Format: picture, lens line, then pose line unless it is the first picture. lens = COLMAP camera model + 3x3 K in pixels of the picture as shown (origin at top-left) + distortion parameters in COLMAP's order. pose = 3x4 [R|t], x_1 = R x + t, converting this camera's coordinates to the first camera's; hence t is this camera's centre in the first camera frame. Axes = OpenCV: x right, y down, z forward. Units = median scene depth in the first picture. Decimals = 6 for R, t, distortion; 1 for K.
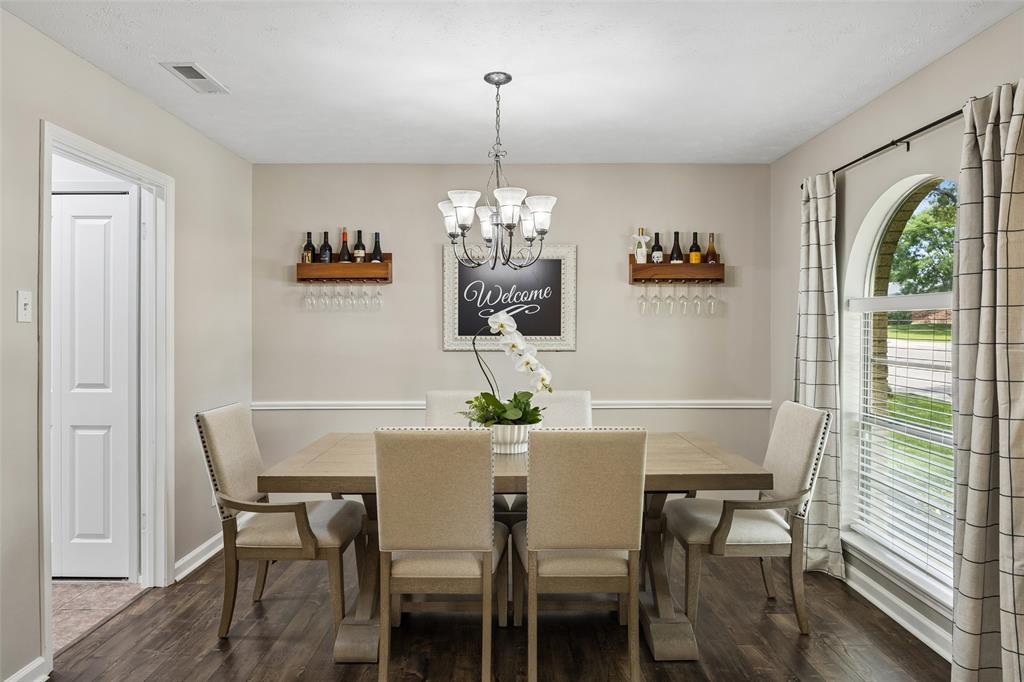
lens RADIAL K [[645.2, 0, 521.9], [0, 645.2, 337.2], [0, 0, 1]] dist [-0.004615, 0.000199]
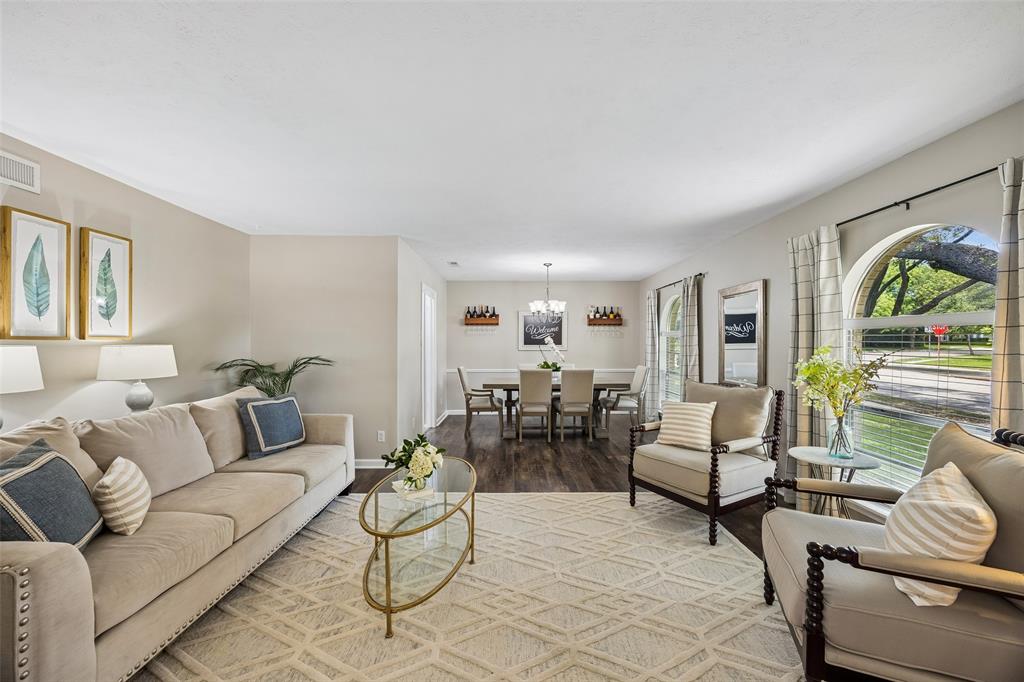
lens RADIAL K [[396.7, 0, 514.2], [0, 396.7, 345.5], [0, 0, 1]] dist [0.000304, -0.000107]
pose [[0.999988, -0.000475, -0.004830, -0.133355], [0.000433, 0.999962, -0.008667, 0.014814], [0.004834, 0.008665, 0.999951, -0.669220]]
